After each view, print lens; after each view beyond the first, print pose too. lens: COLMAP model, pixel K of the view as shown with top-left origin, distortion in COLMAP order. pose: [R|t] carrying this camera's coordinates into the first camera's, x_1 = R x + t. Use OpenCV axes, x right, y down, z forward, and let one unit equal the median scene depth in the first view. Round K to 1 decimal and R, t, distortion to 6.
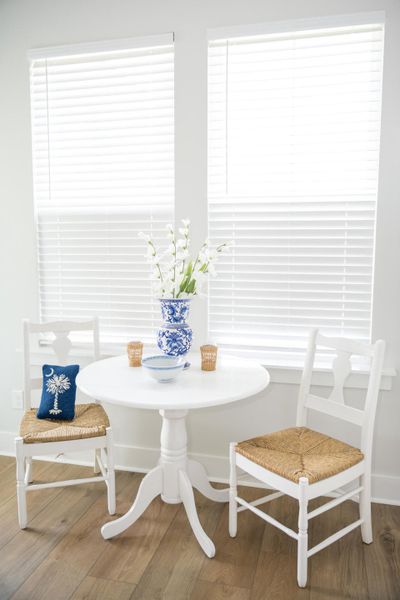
lens RADIAL K [[489.9, 0, 193.3], [0, 489.9, 295.8], [0, 0, 1]] dist [-0.002549, -0.005069]
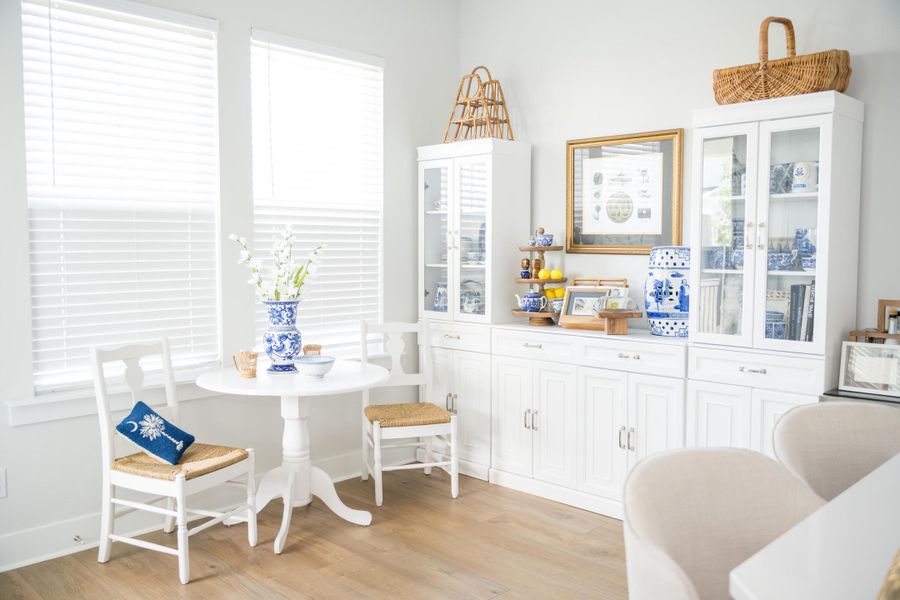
lens RADIAL K [[780.0, 0, 450.0], [0, 780.0, 300.0], [0, 0, 1]] dist [-0.005781, 0.003524]
pose [[0.501331, -0.061283, 0.863083, -1.198302], [0.096214, 0.995251, 0.014780, 0.011095], [-0.859890, 0.075631, 0.504846, -0.088267]]
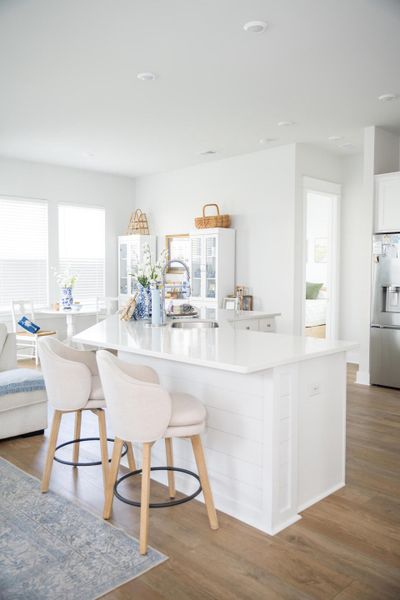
lens RADIAL K [[489.9, 0, 193.3], [0, 489.9, 295.8], [0, 0, 1]] dist [-0.002549, -0.005069]
pose [[0.505527, -0.042640, 0.861756, -2.326188], [0.095564, 0.995400, -0.006807, 0.153365], [-0.857502, 0.085795, 0.507277, -1.296721]]
